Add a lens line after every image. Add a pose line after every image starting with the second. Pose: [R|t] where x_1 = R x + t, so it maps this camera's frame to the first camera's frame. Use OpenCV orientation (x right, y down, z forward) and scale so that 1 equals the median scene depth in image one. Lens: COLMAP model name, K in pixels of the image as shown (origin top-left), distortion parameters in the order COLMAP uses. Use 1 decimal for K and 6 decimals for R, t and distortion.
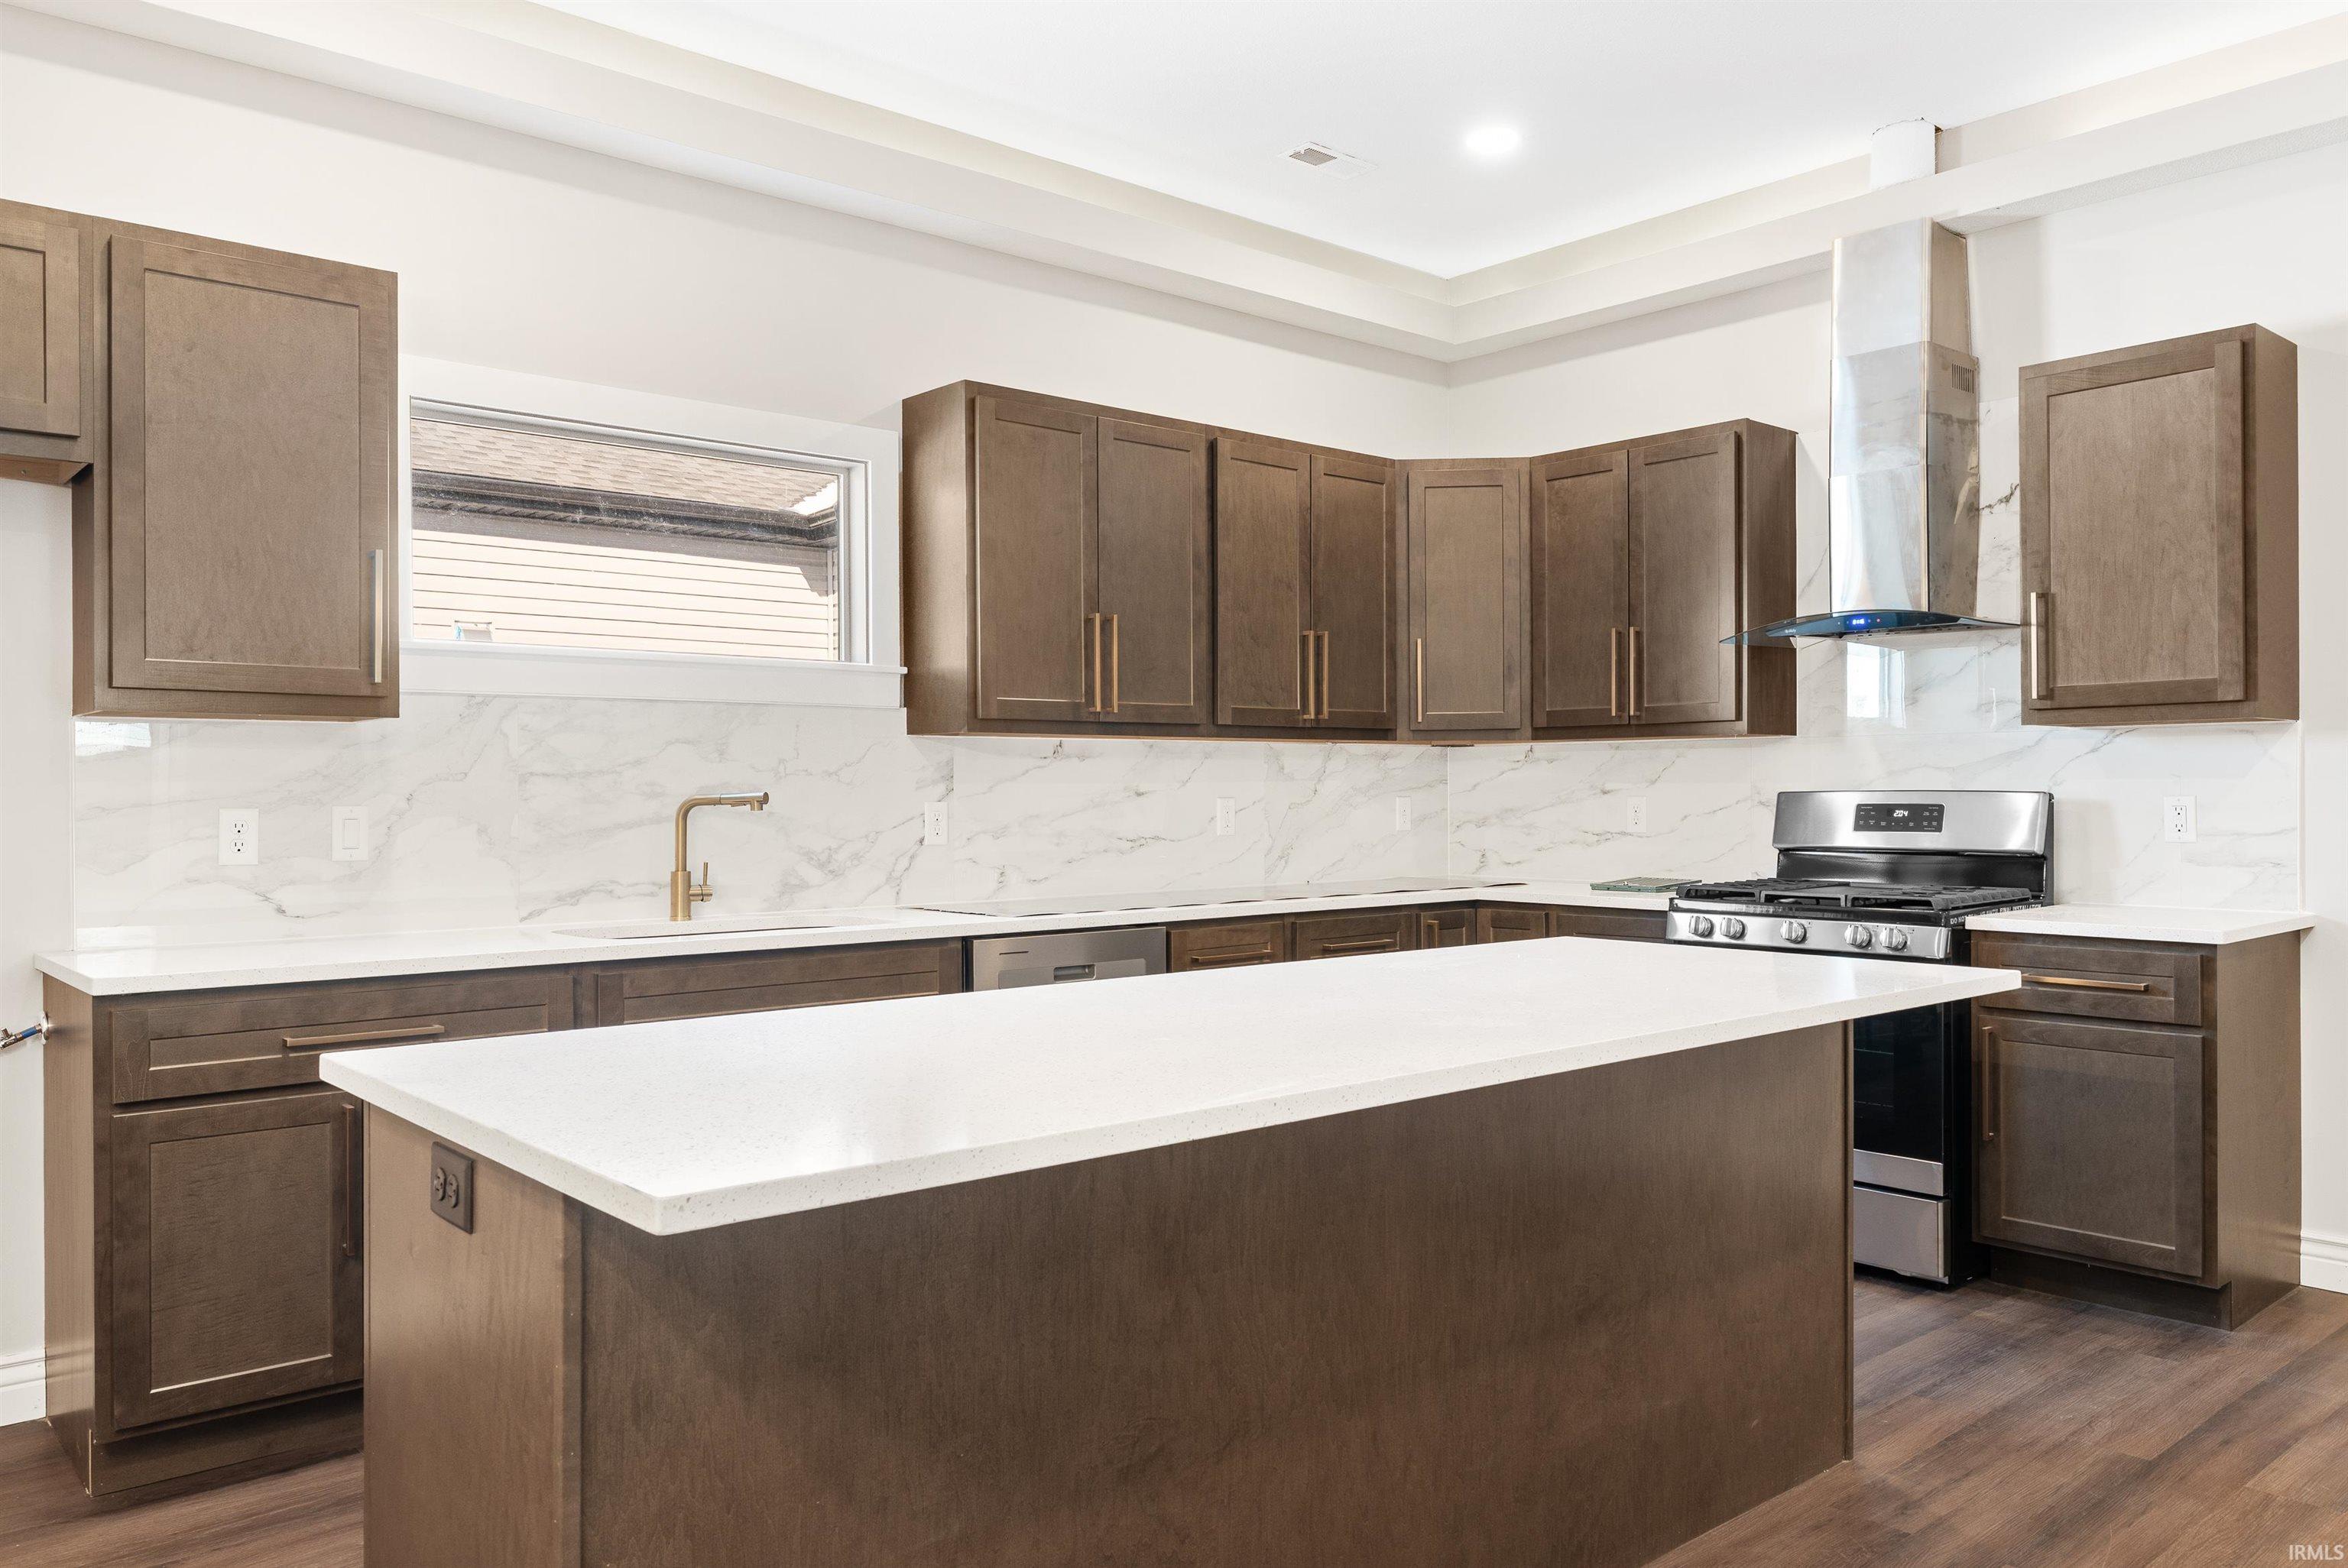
lens RADIAL K [[1696.7, 0, 1174.0], [0, 1696.7, 784.0], [0, 0, 1]] dist [0.000527, 0.001066]
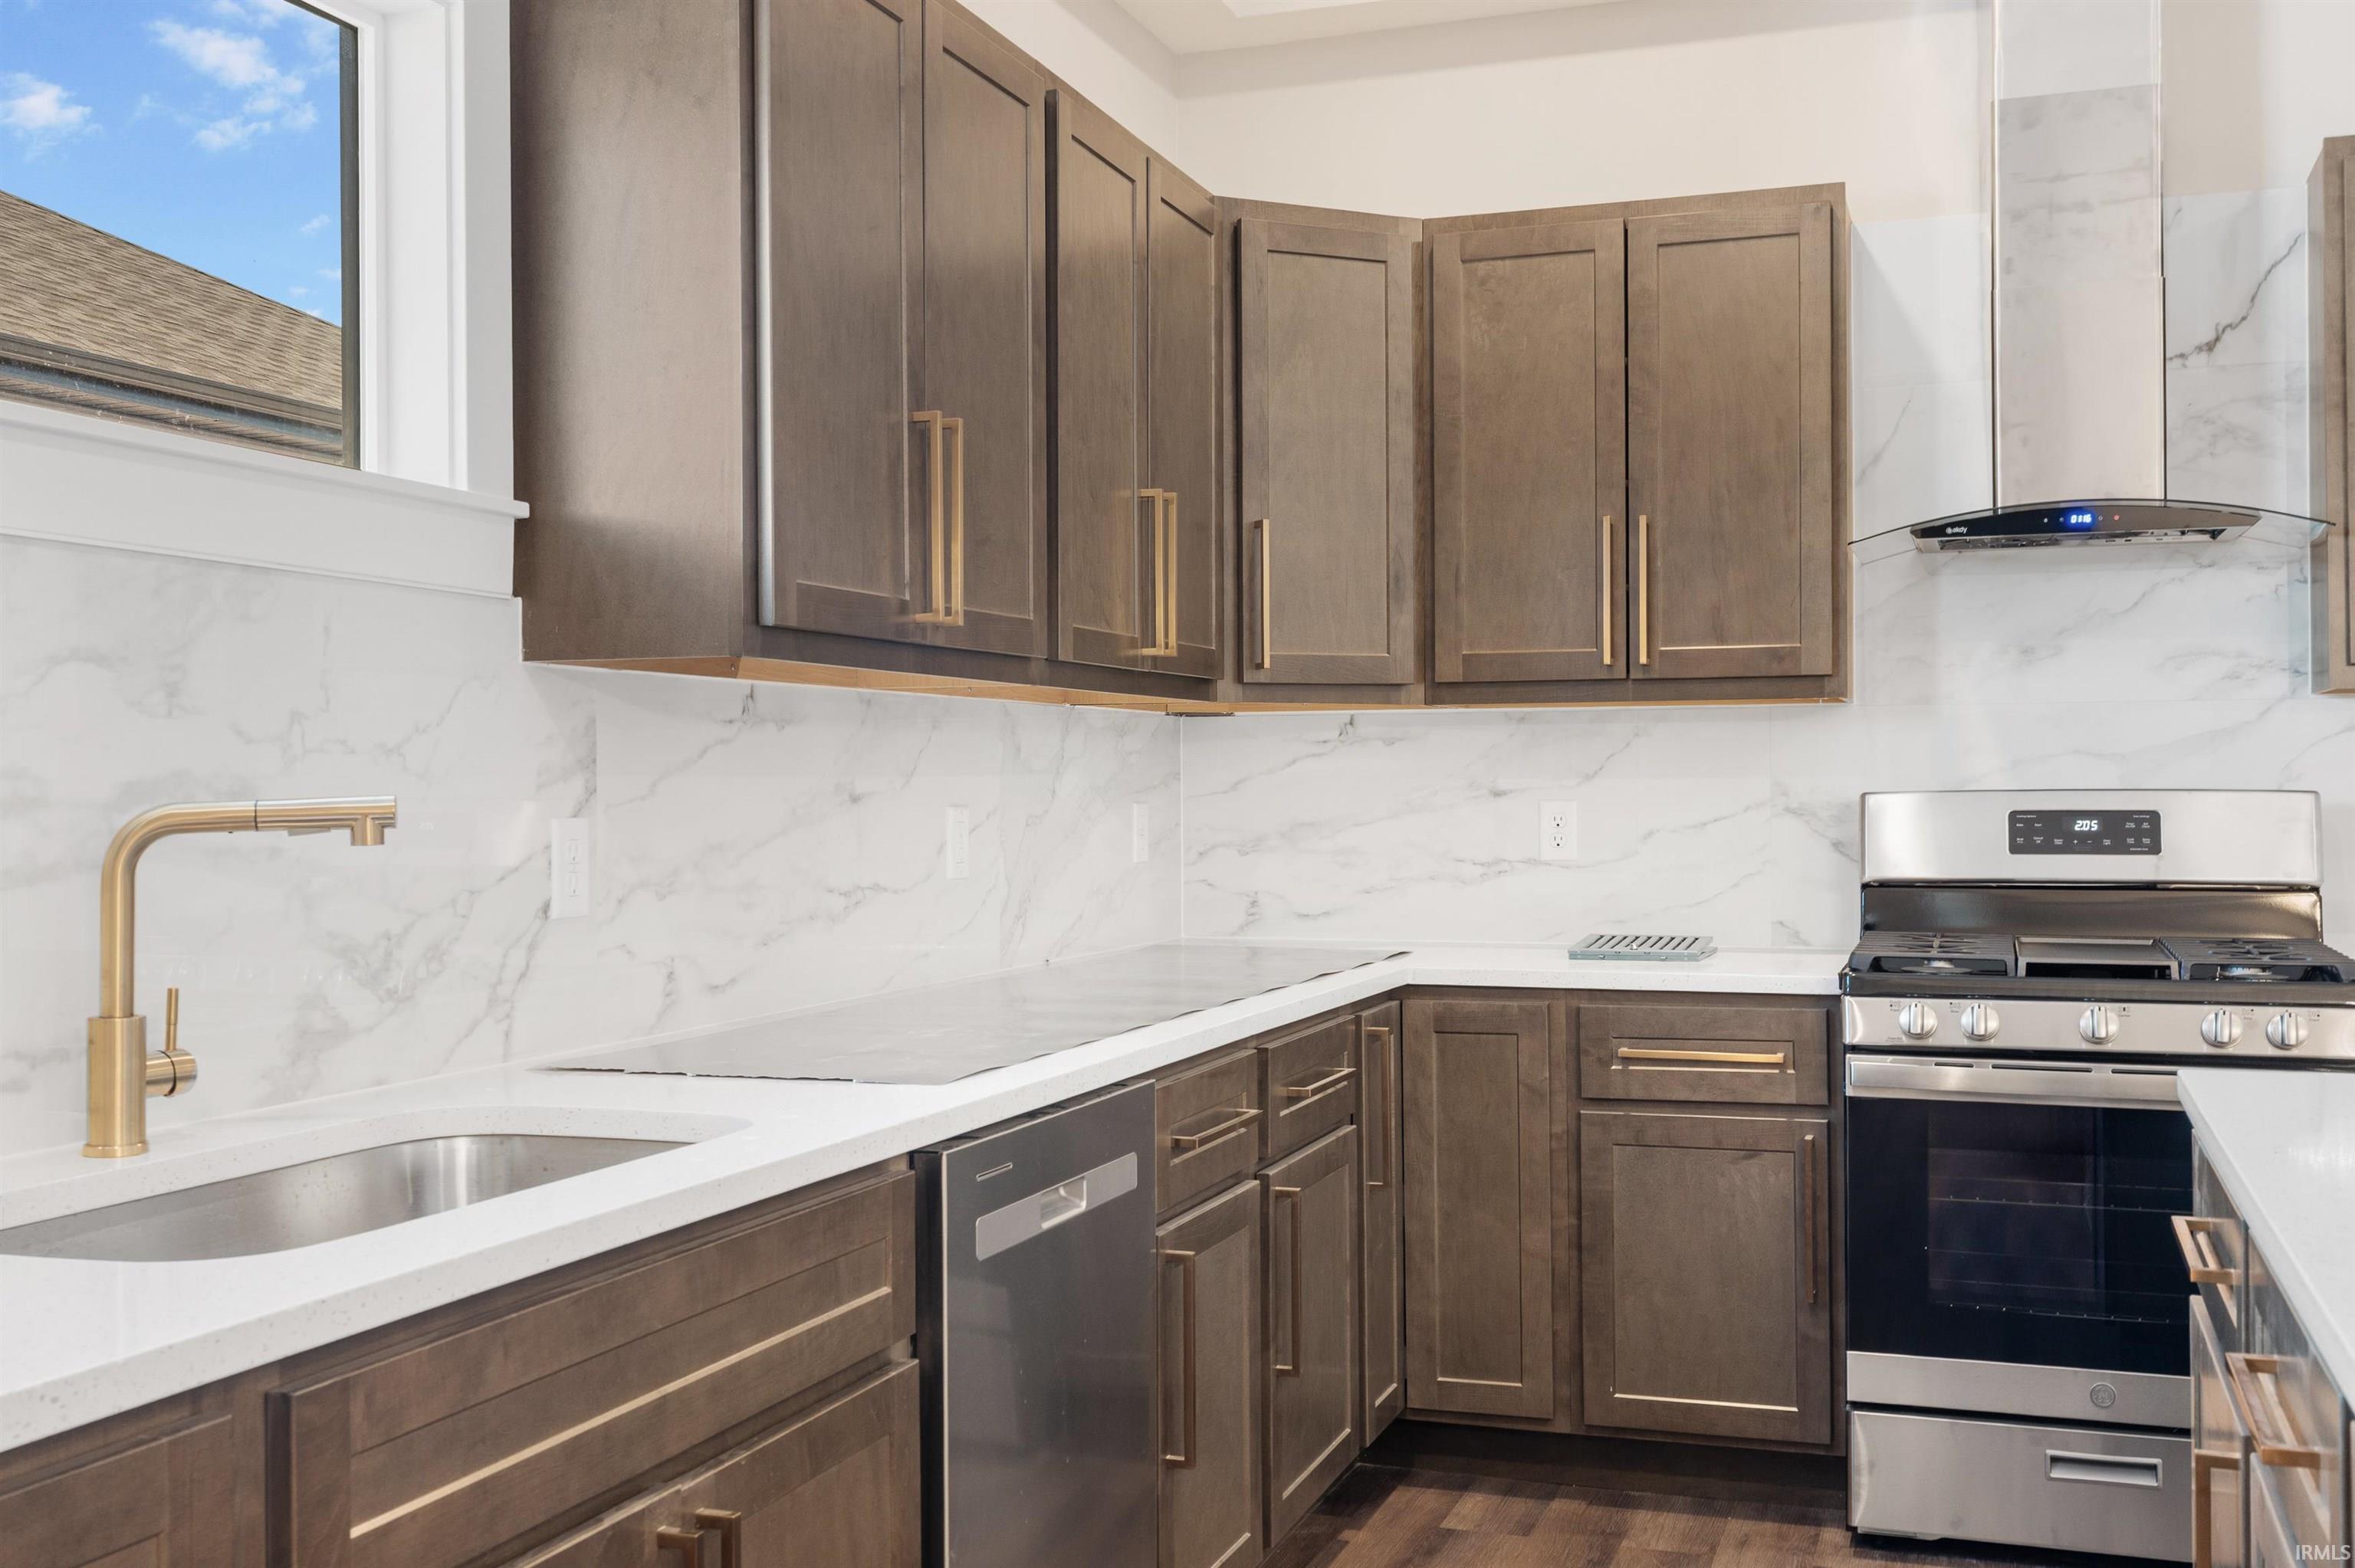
lens RADIAL K [[2309.6, 0, 1177.5], [0, 2309.6, 784.0], [0, 0, 1]] dist [0.001780, 0.006705]
pose [[0.874822, -0.000072, 0.484445, -0.291164], [0.000491, 1.000000, -0.000738, 0.002251], [-0.484445, 0.000884, 0.874821, 0.407103]]
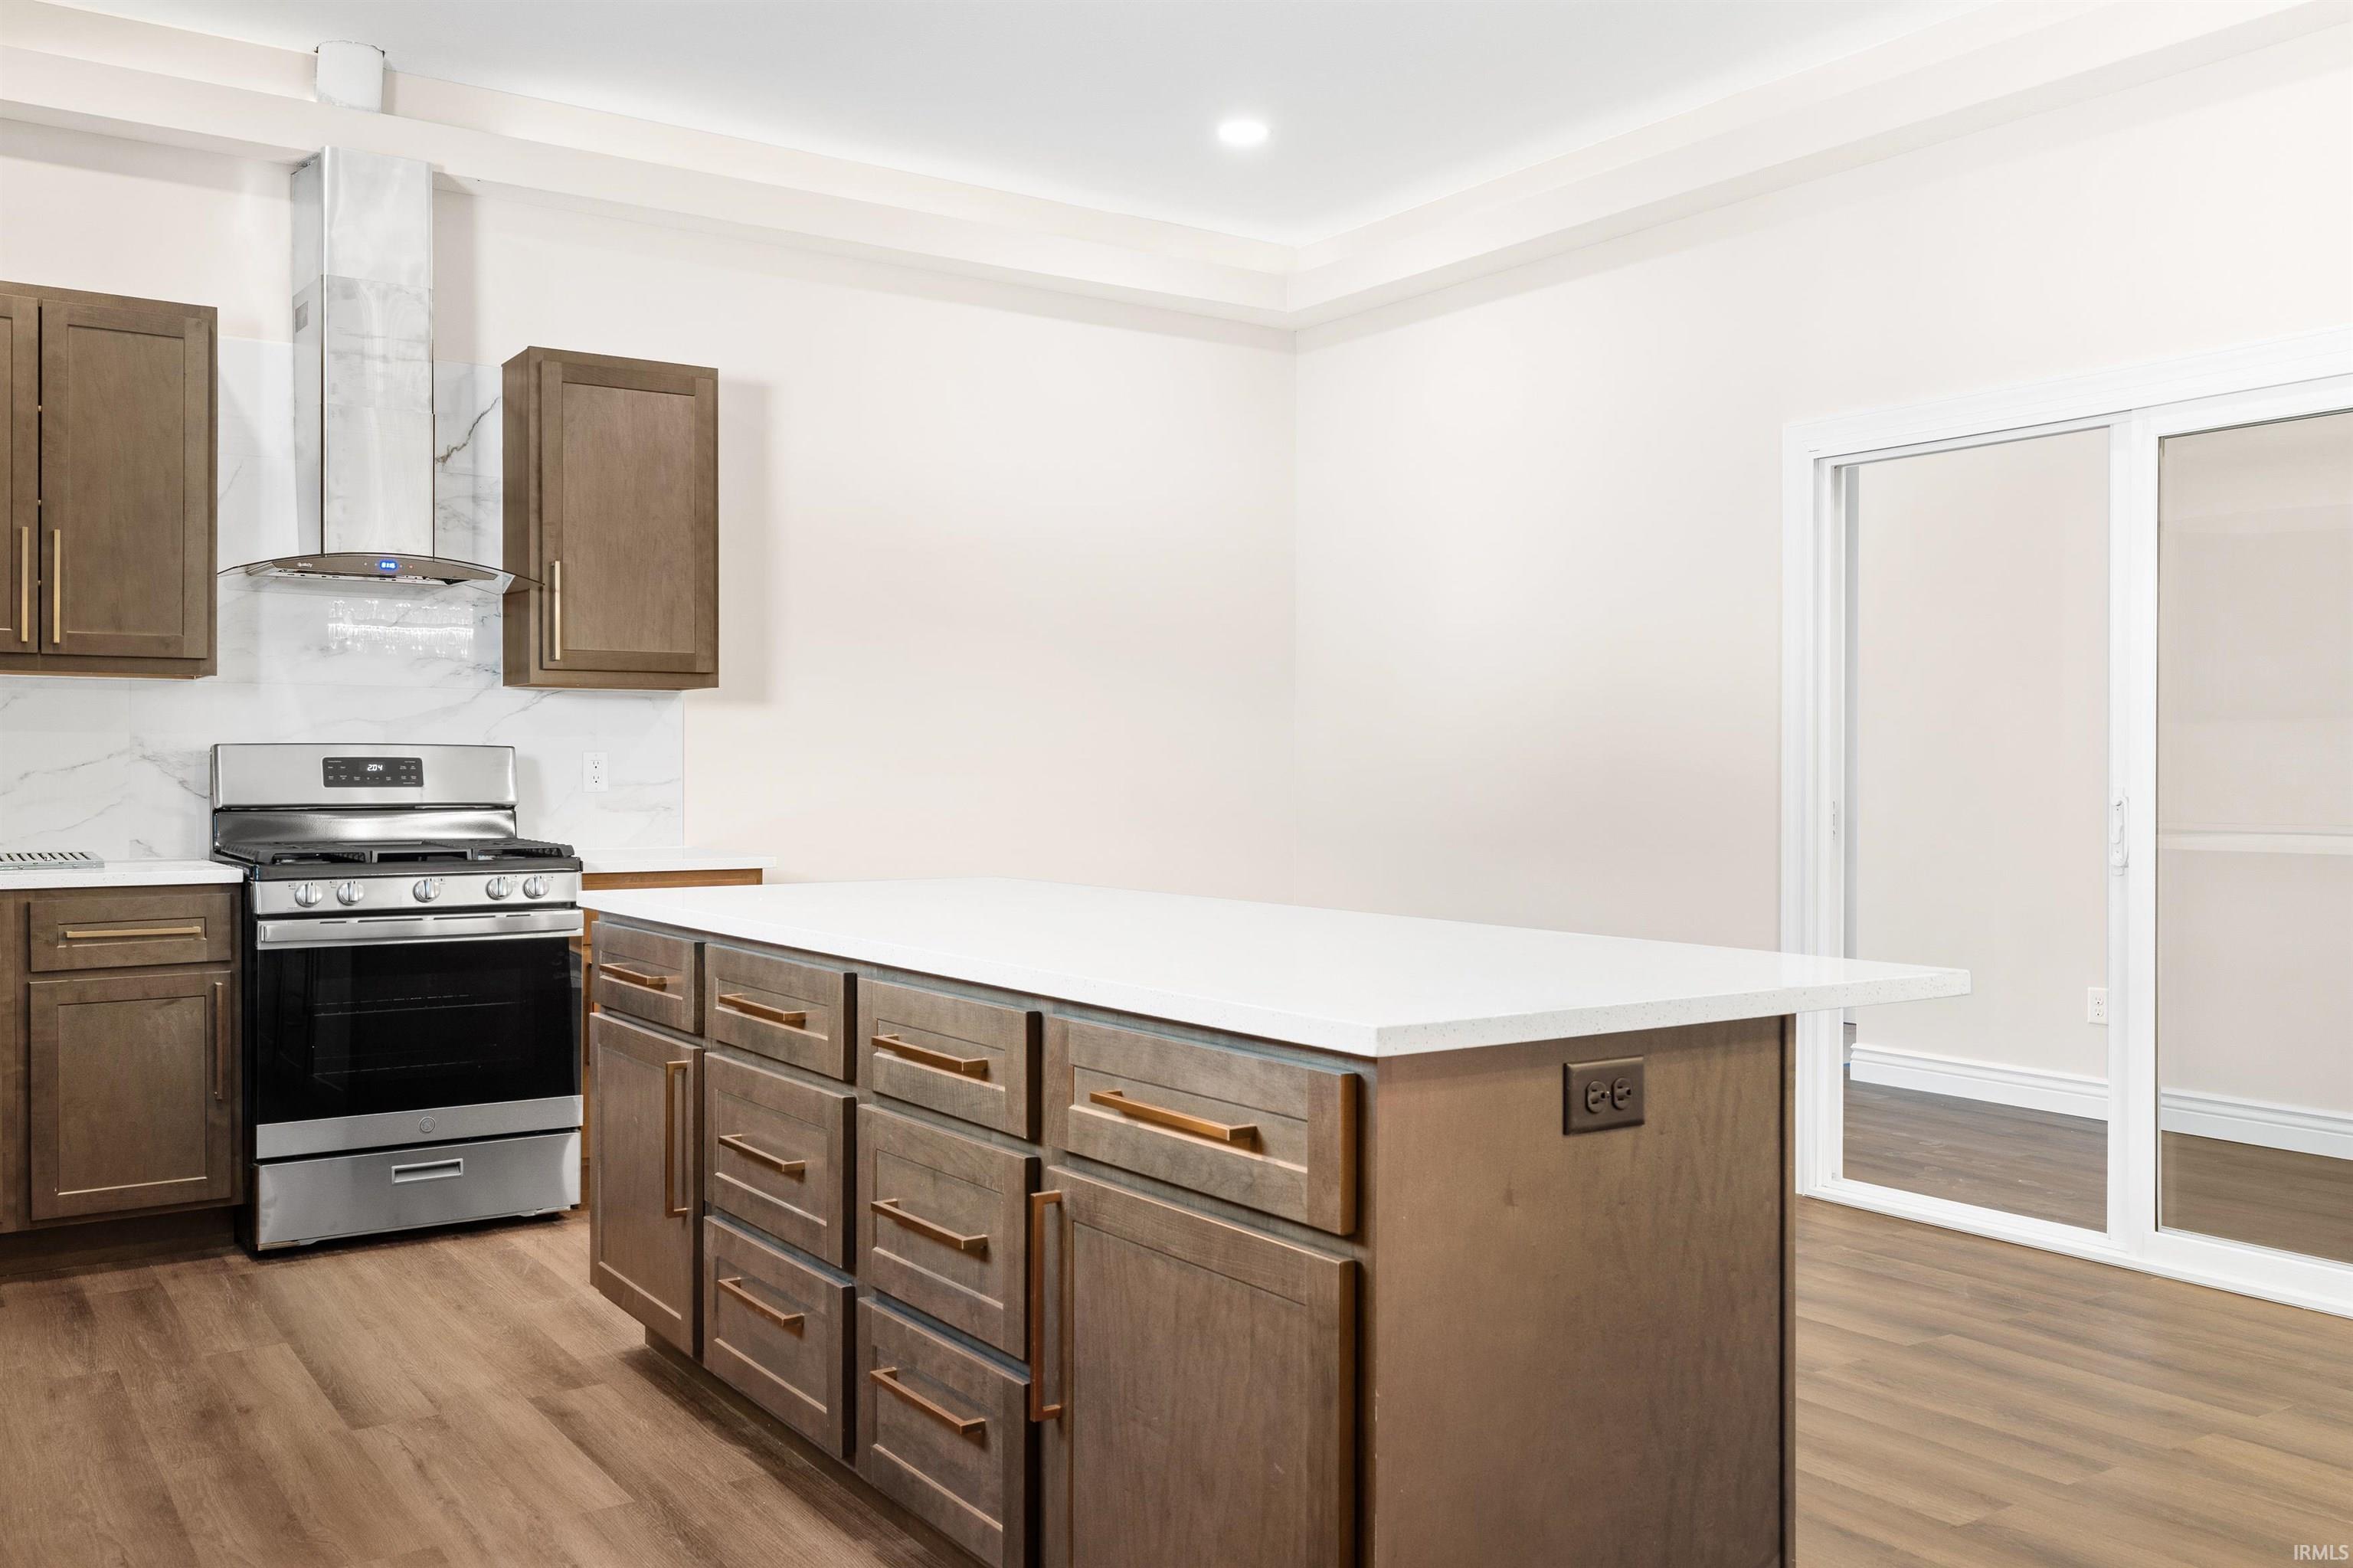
lens RADIAL K [[1931.4, 0, 1176.5], [0, 1931.4, 784.0], [0, 0, 1]] dist [-0.002060, -0.002244]
pose [[0.120419, -0.006079, 0.992705, -0.603290], [-0.008310, 0.999940, 0.007131, 0.015039], [-0.992688, -0.009108, 0.120361, 0.418616]]
